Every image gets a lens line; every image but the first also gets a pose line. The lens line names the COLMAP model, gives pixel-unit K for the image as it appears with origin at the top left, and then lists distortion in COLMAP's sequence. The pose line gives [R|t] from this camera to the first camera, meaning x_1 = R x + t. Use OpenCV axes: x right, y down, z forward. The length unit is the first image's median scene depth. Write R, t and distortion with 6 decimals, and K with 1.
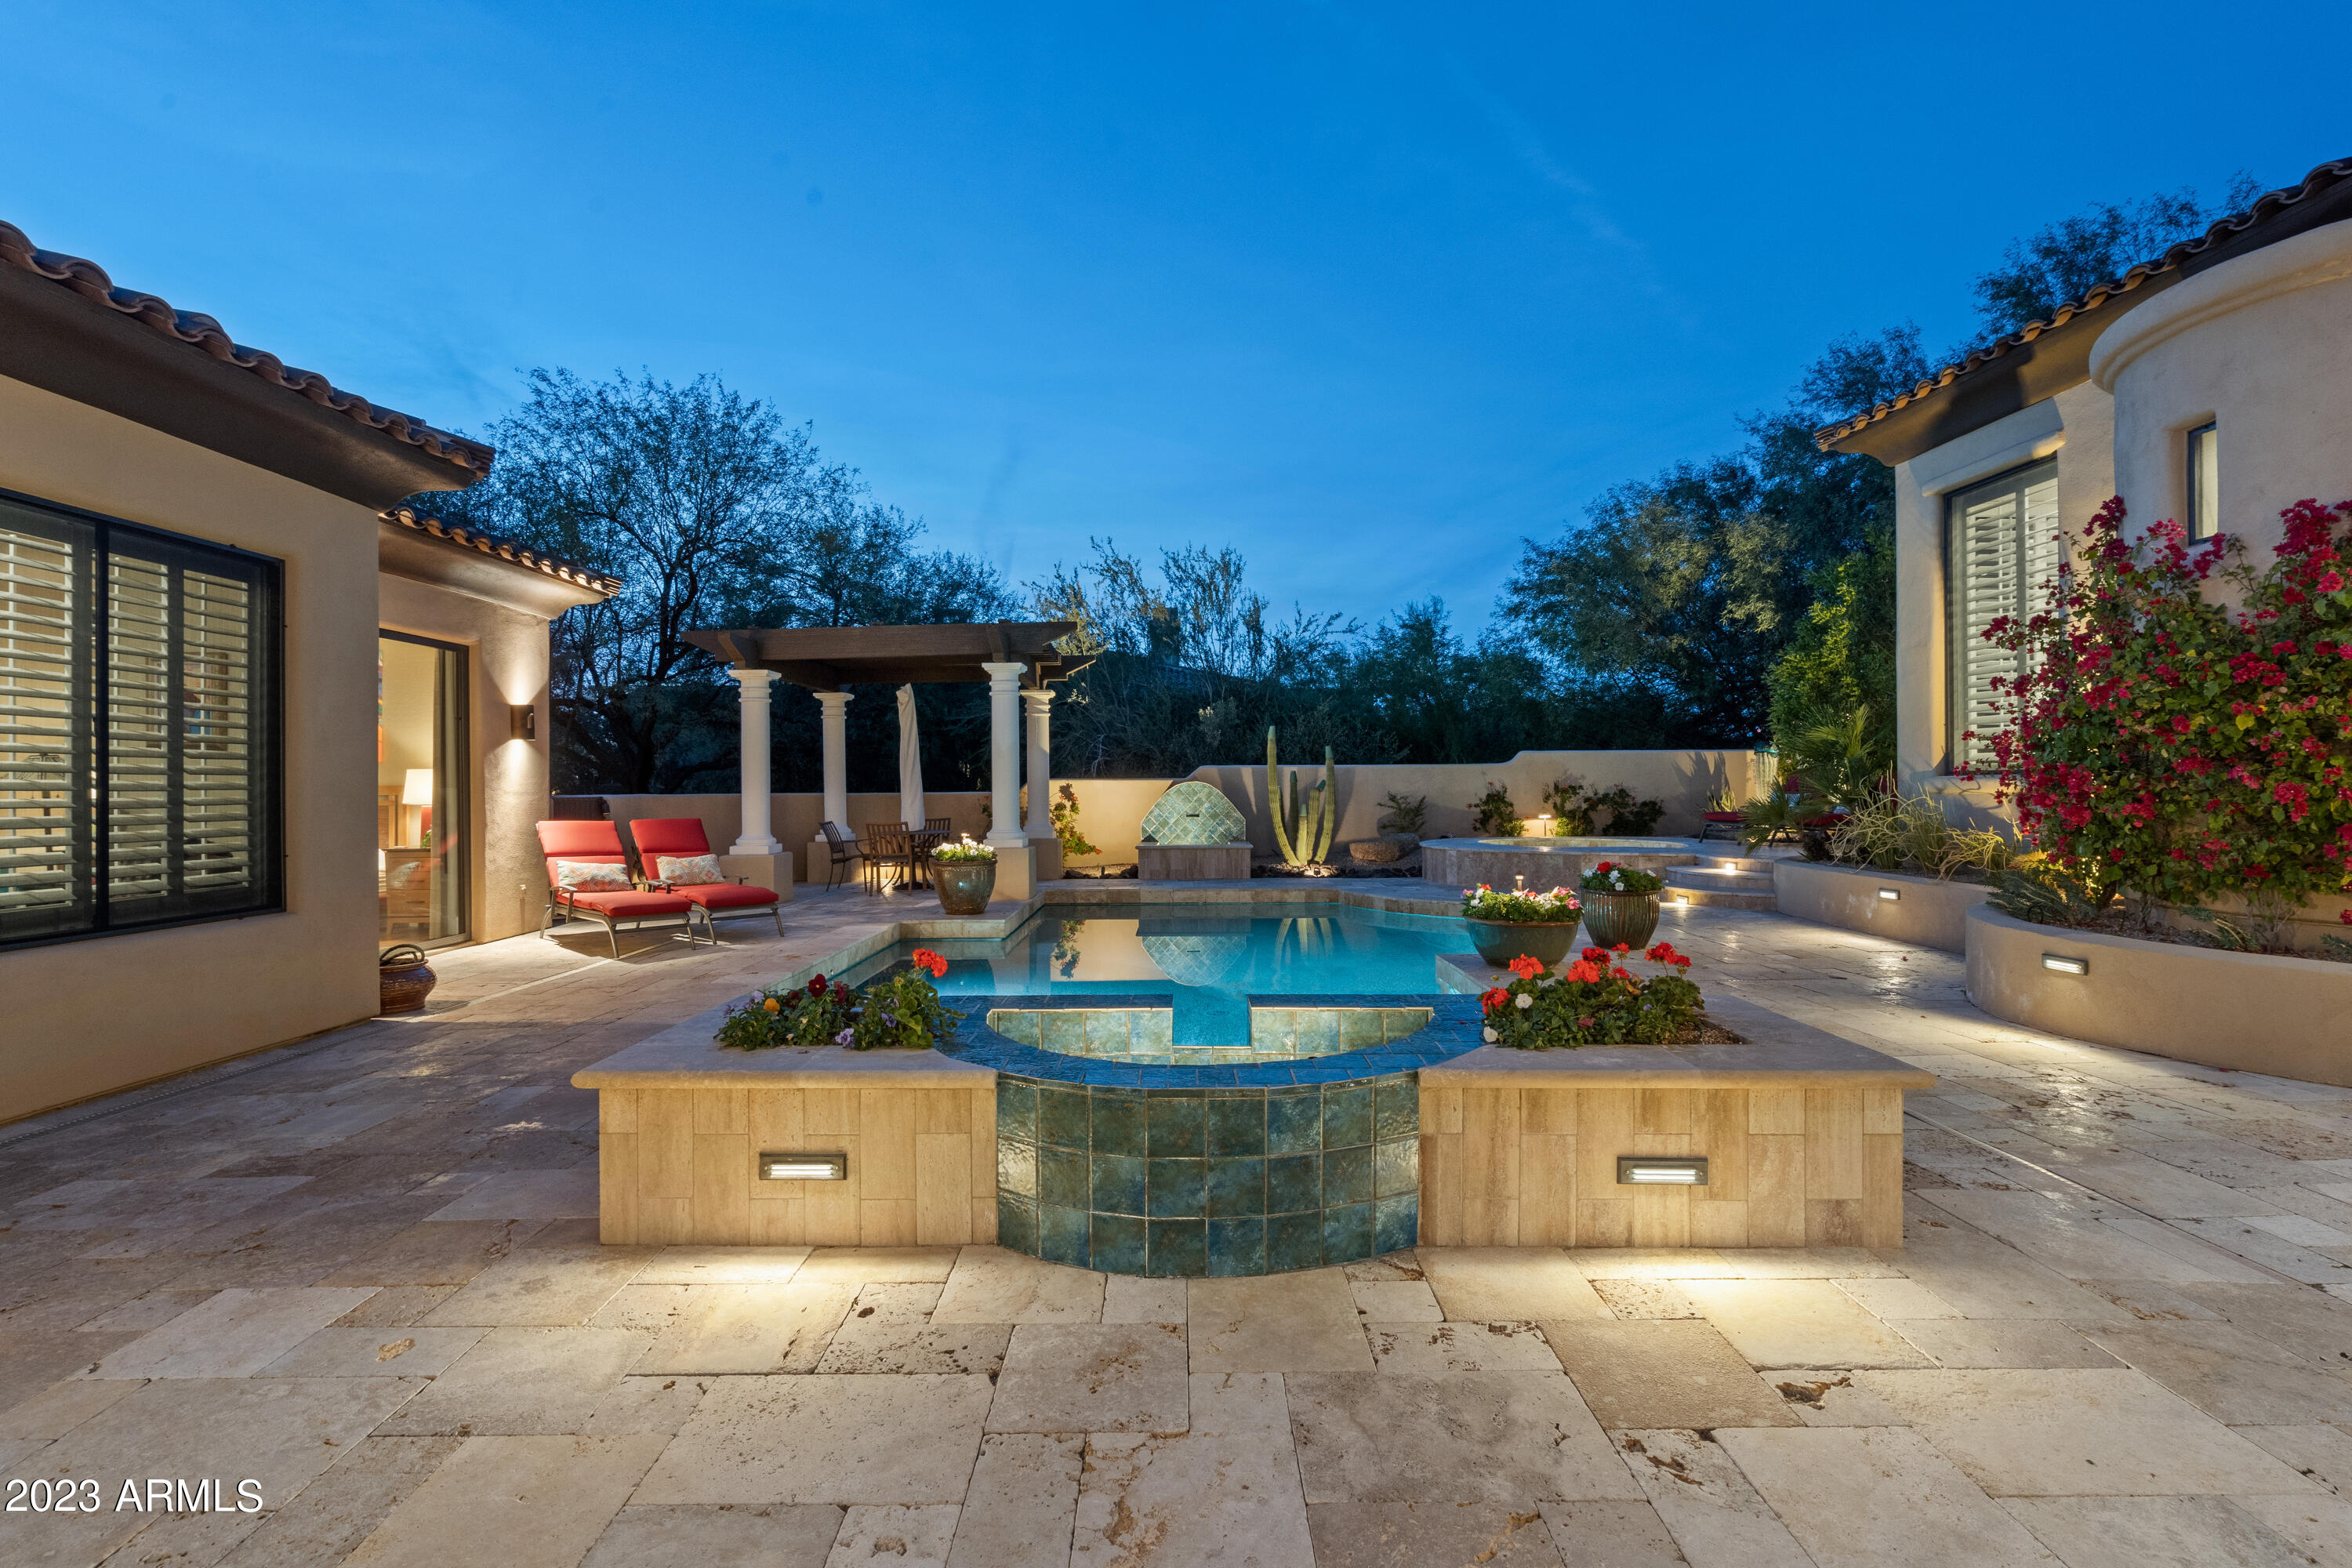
lens RADIAL K [[1073.3, 0, 1176.0], [0, 1073.3, 784.0], [0, 0, 1]] dist [-0.003336, 0.000705]
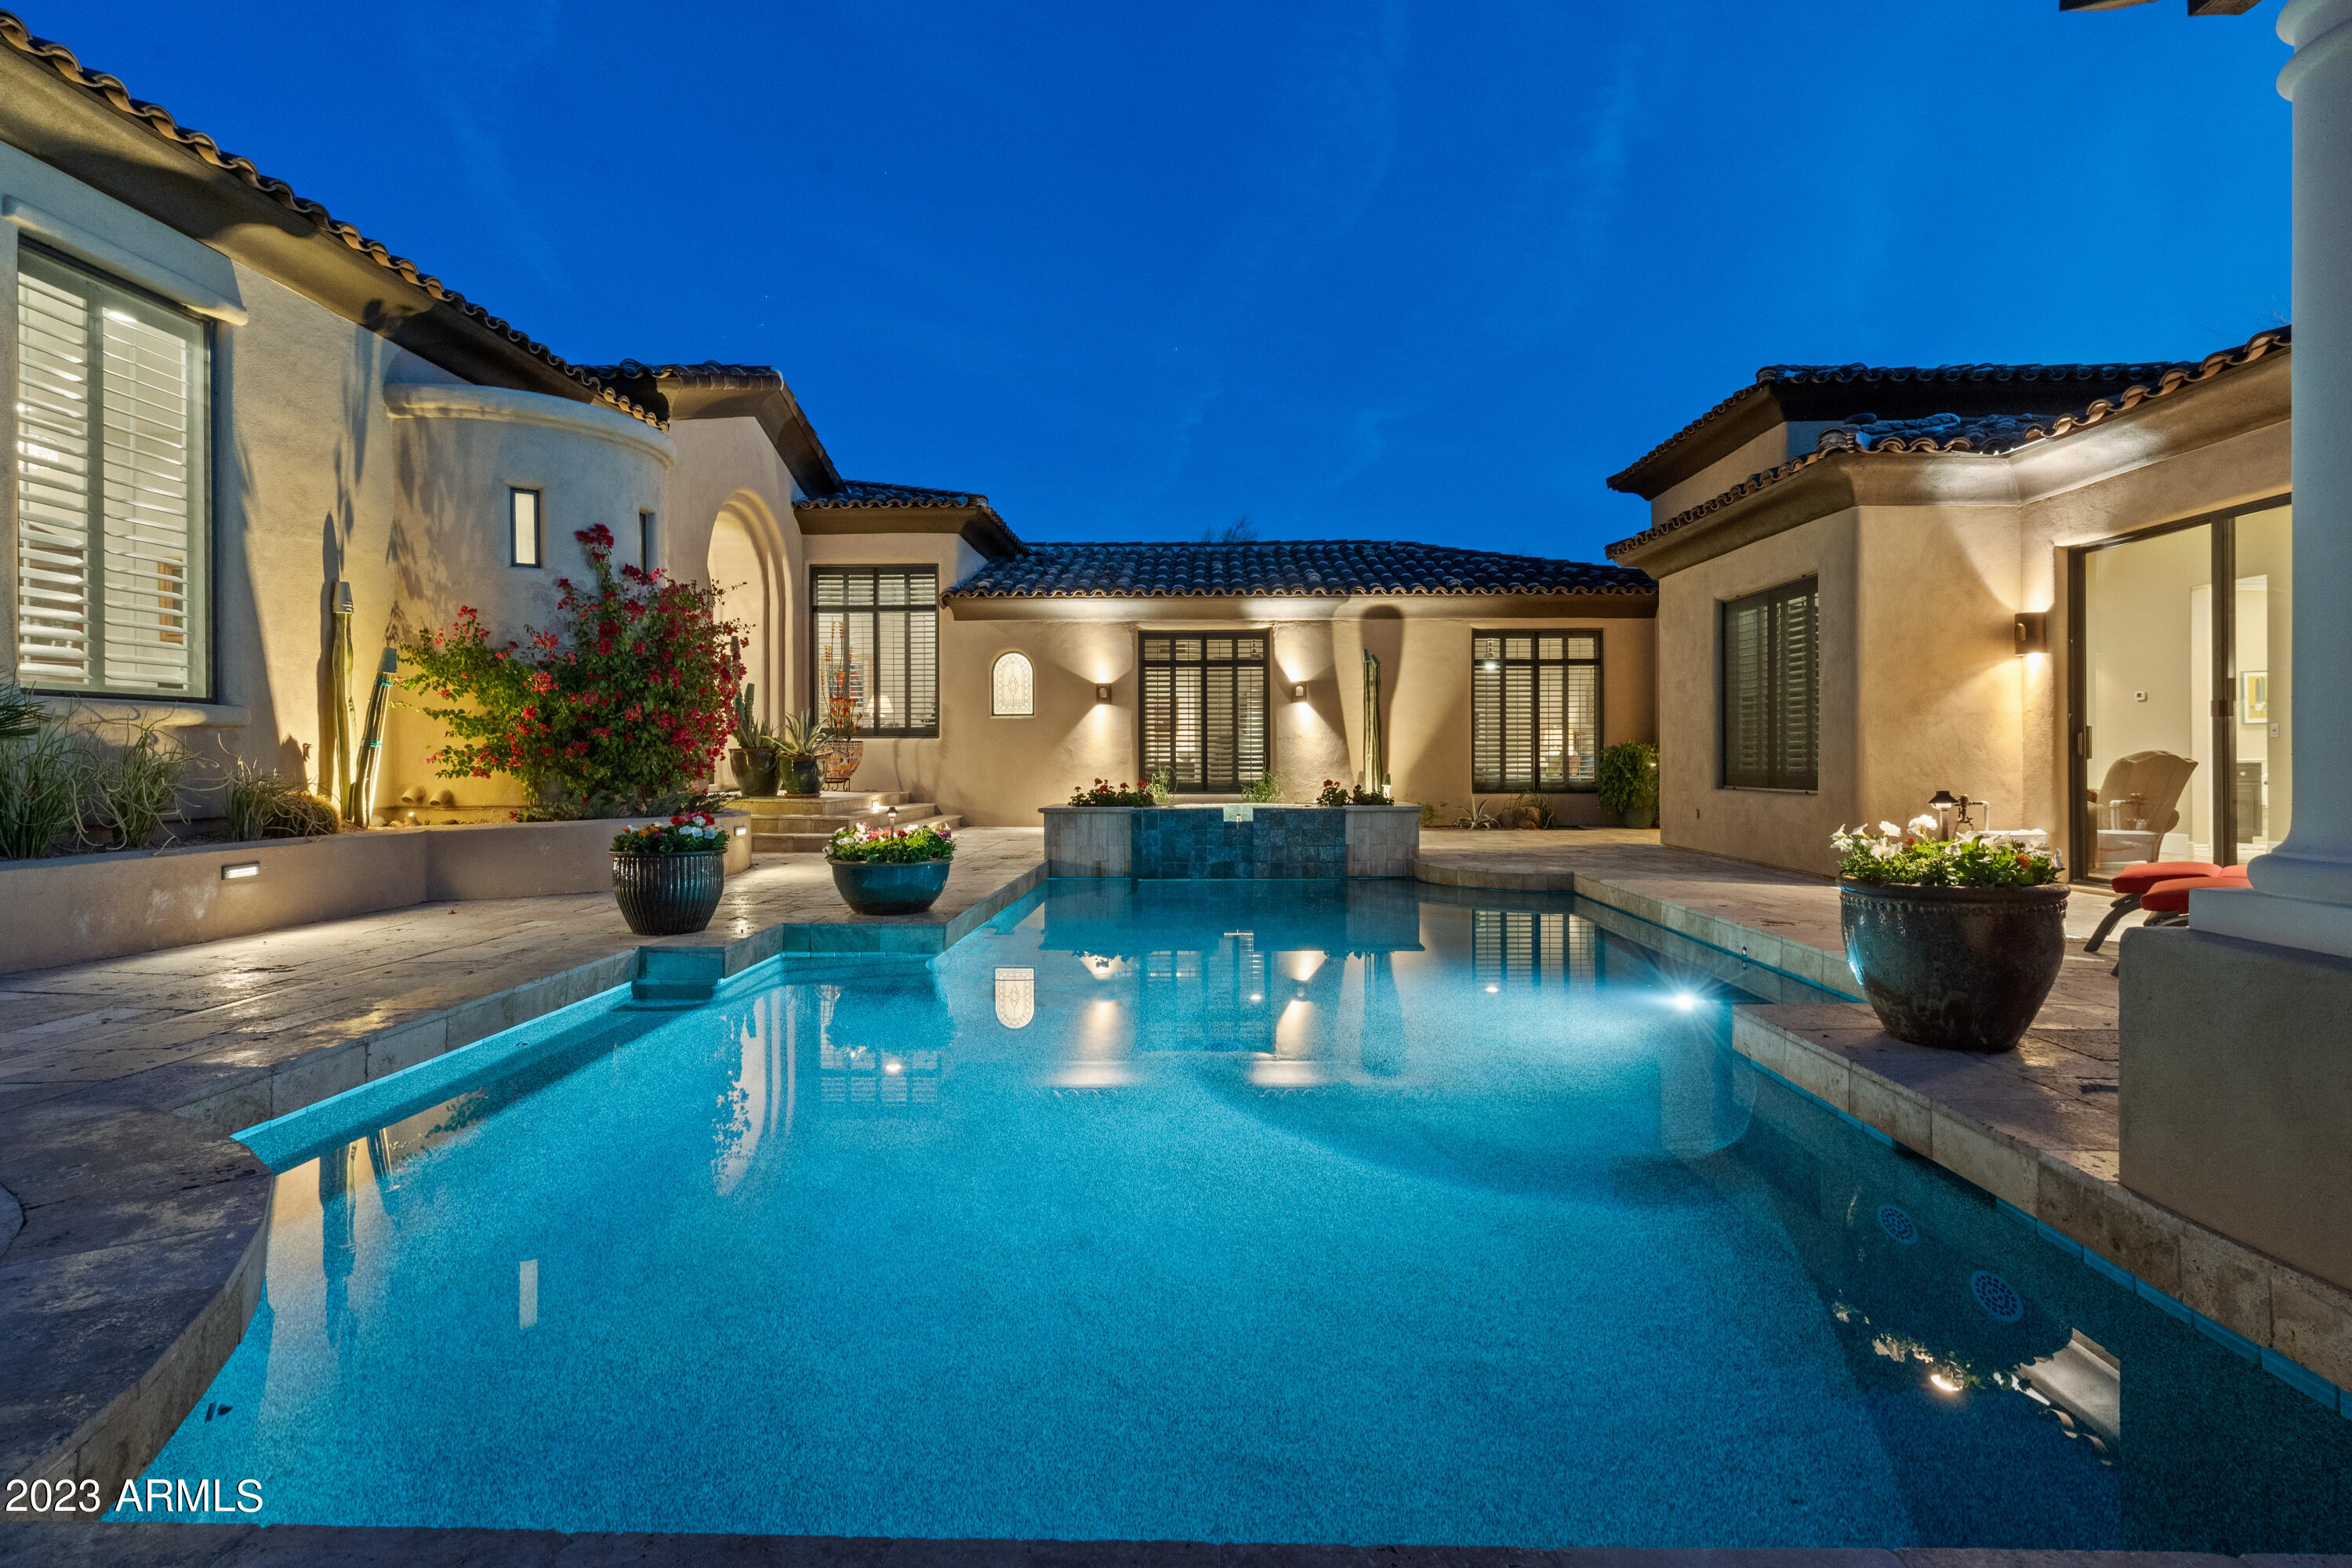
lens RADIAL K [[1126.4, 0, 1178.8], [0, 1126.4, 740.8], [0, 0, 1]] dist [0.000302, 0.000029]
pose [[-0.999647, 0.009565, 0.024796, 0.040826], [0.009203, 0.999850, -0.014674, 0.031134], [-0.024933, -0.014441, -0.999585, 1.498940]]
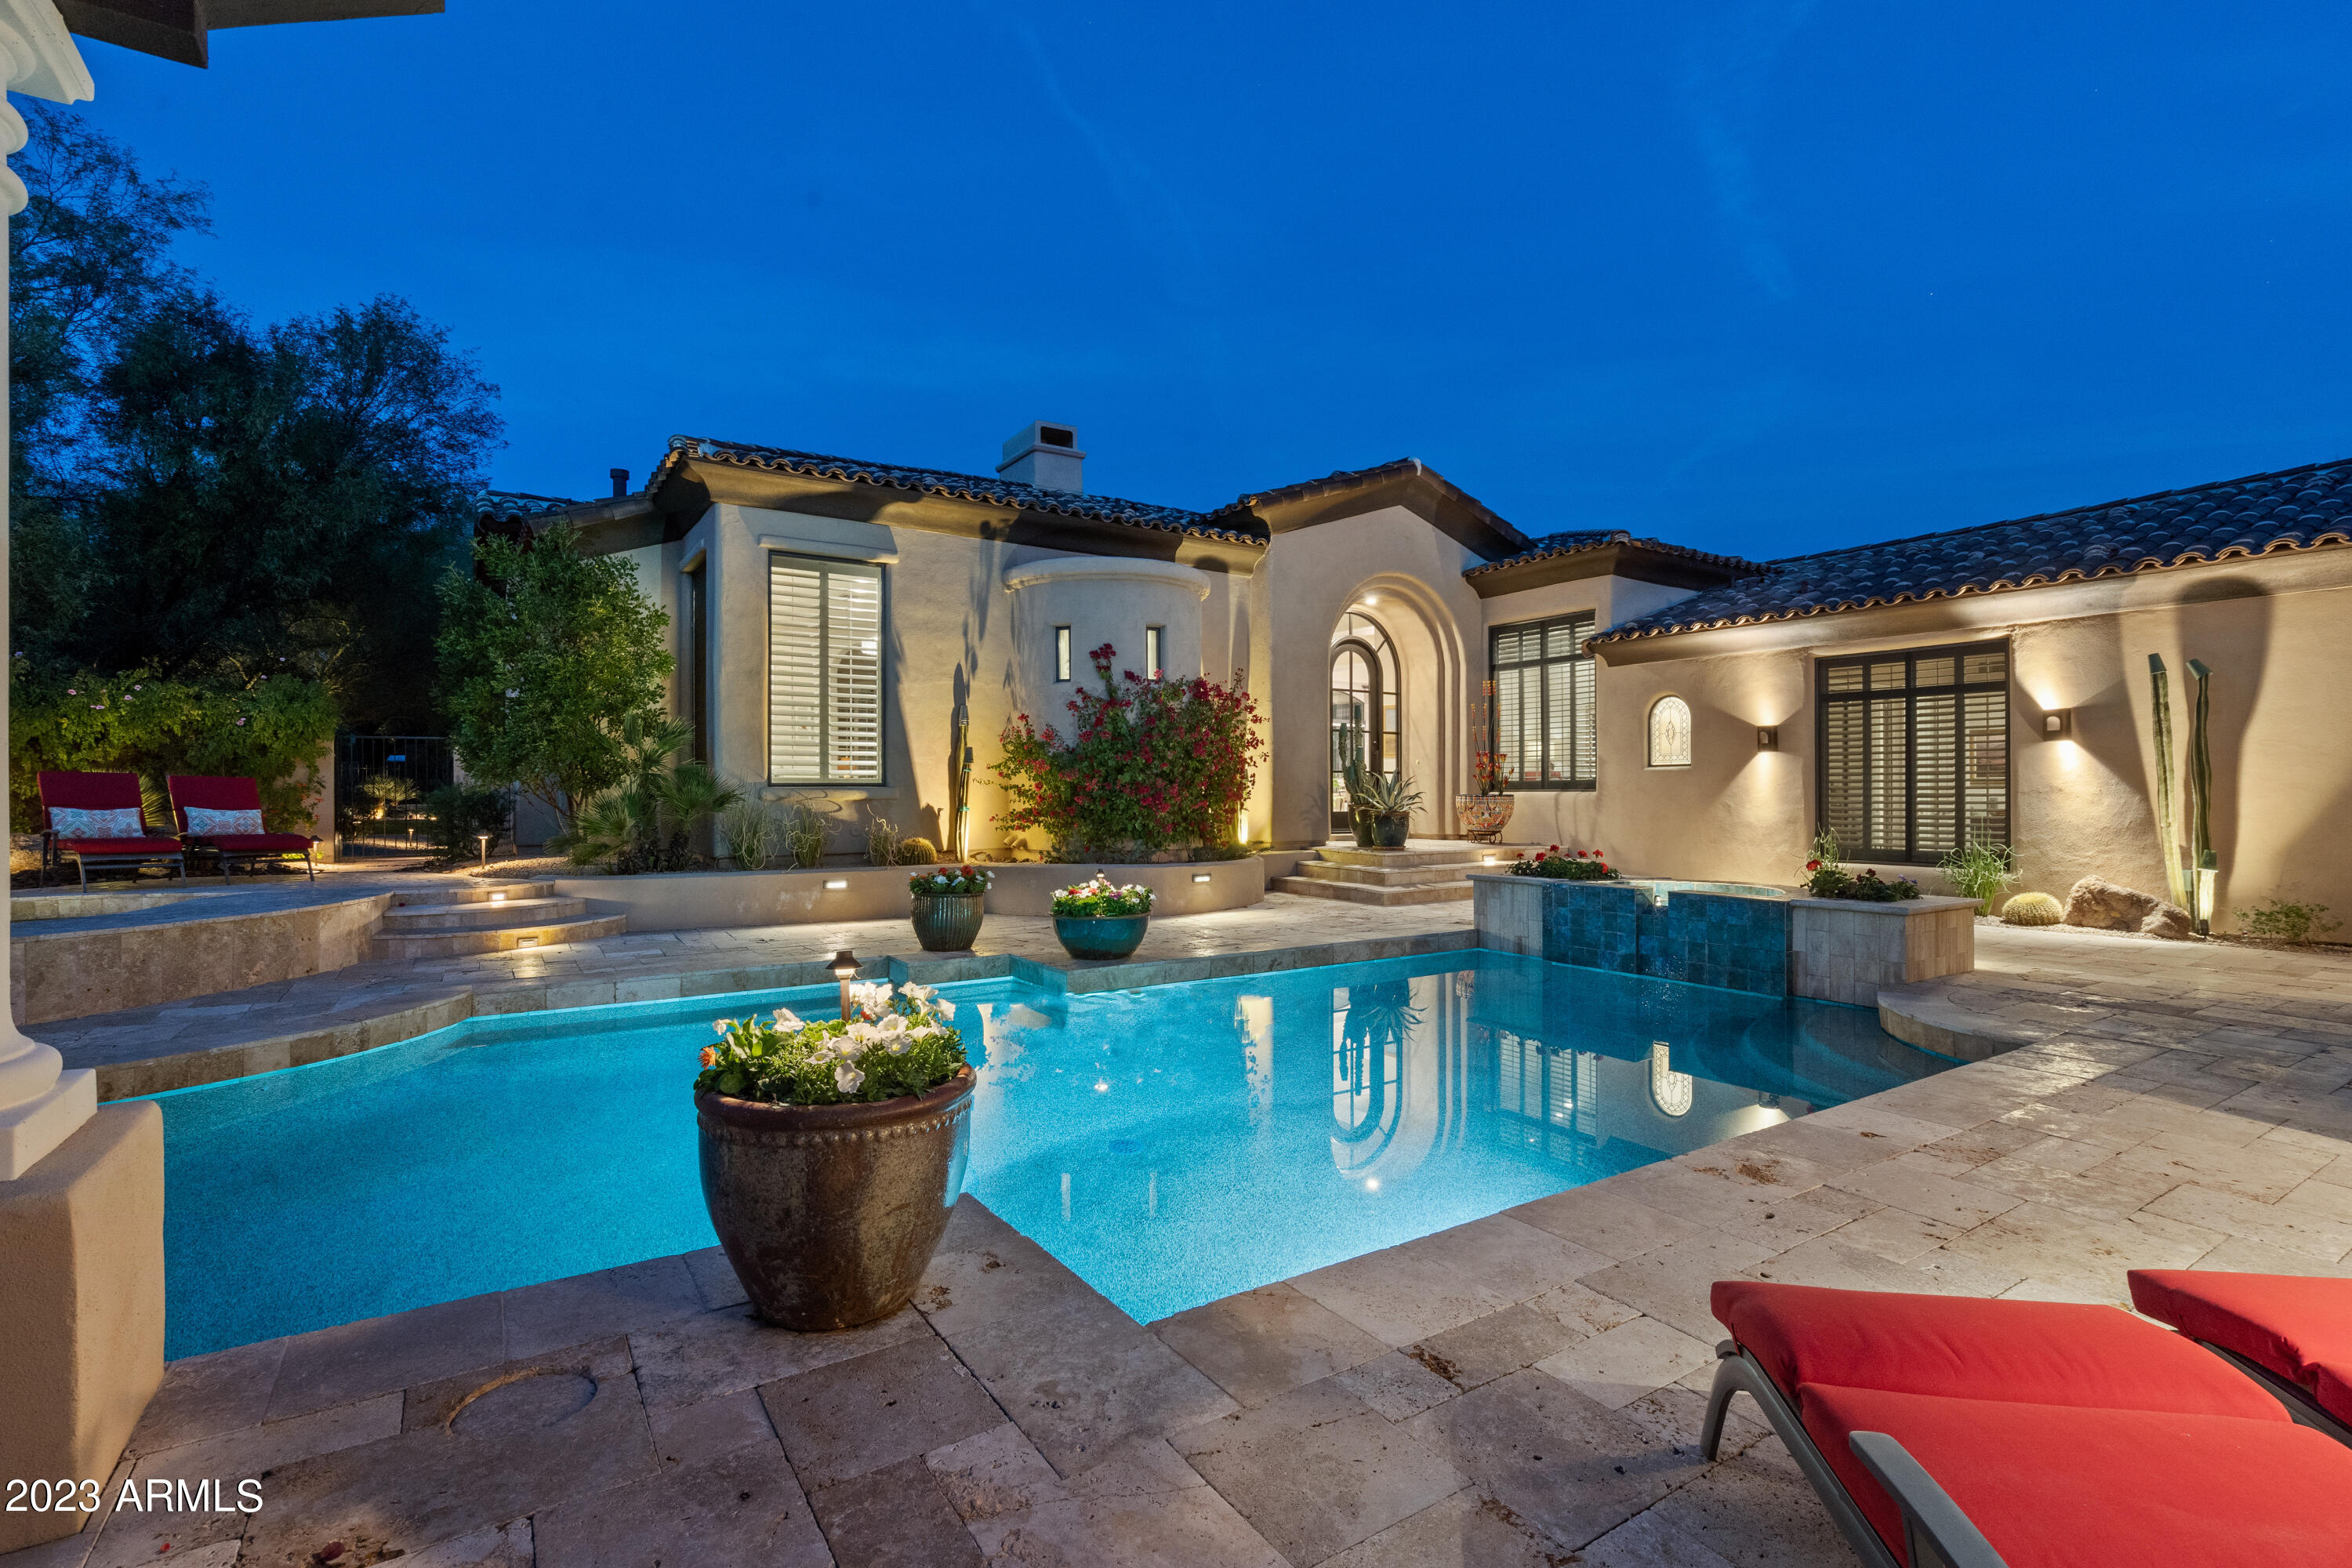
lens RADIAL K [[1073.3, 0, 1176.0], [0, 1073.3, 784.0], [0, 0, 1]] dist [-0.003336, 0.000705]
pose [[-0.551305, 0.014148, 0.834184, -0.484429], [0.005022, 0.999894, -0.013639, 0.007382], [-0.834288, -0.003330, -0.551318, 1.184853]]
